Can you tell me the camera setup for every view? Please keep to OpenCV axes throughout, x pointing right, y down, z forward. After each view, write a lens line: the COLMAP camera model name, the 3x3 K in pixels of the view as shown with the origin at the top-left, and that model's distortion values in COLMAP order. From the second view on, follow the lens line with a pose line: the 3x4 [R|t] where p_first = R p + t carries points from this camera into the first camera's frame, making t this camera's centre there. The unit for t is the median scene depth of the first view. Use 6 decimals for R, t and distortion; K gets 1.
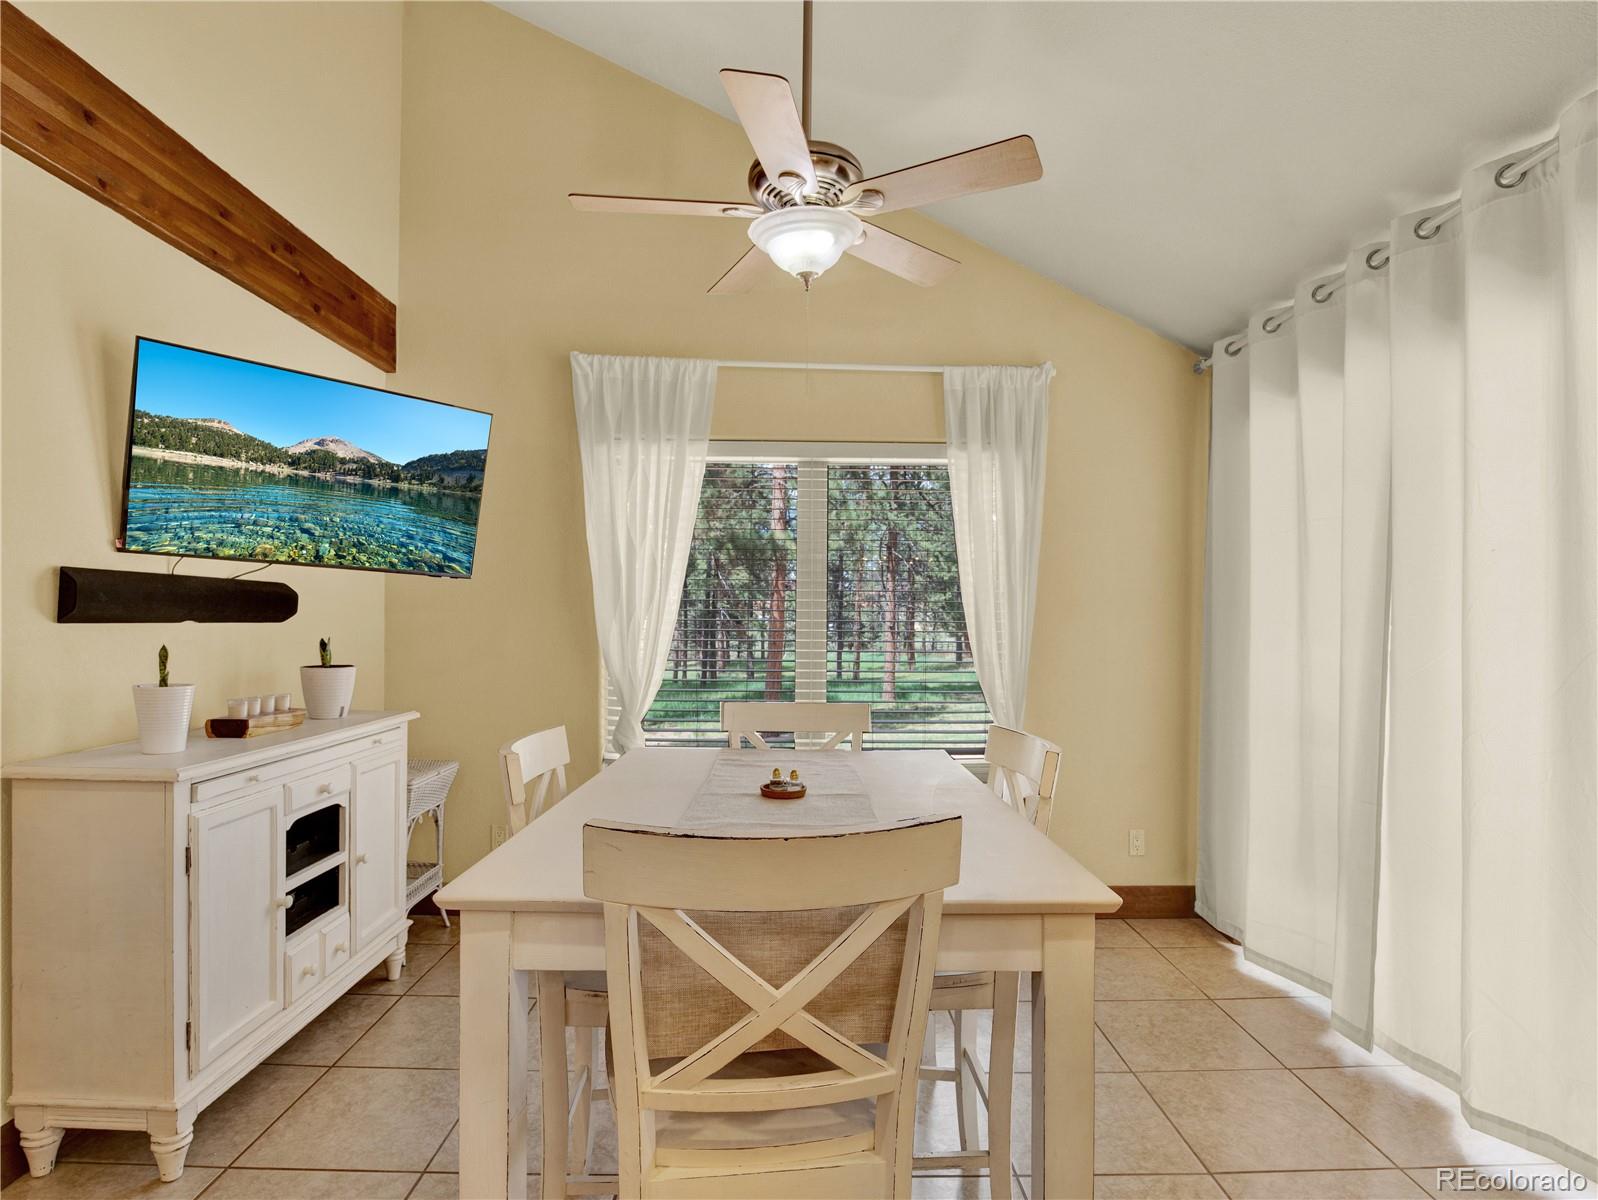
lens RADIAL K [[853.5, 0, 767.4], [0, 853.5, 616.1], [0, 0, 1]] dist [0.001954, 0.000656]
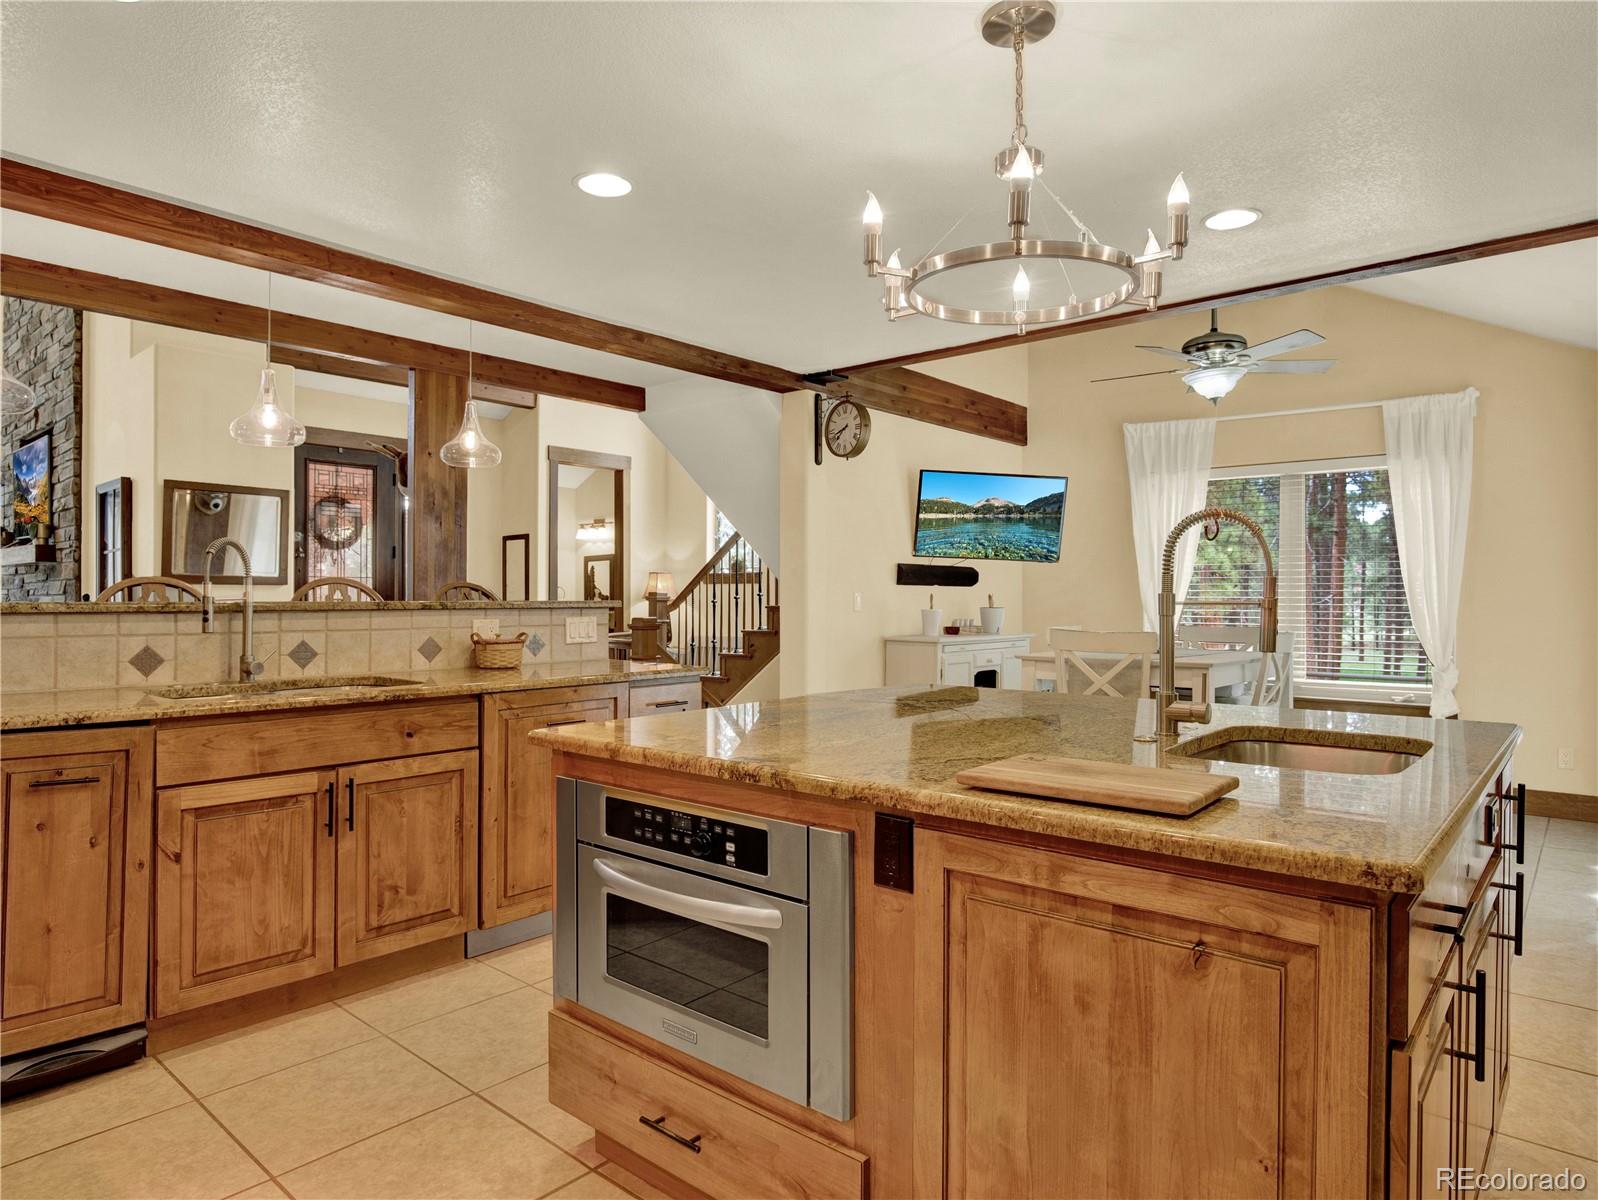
lens RADIAL K [[949.4, 0, 799.0], [0, 949.4, 600.0], [0, 0, 1]] dist [-0.025926, 0.000438]
pose [[0.770880, -0.008313, -0.636926, 0.568050], [0.007494, 0.999964, -0.003981, 0.045224], [0.636937, -0.001704, 0.770914, -1.030440]]
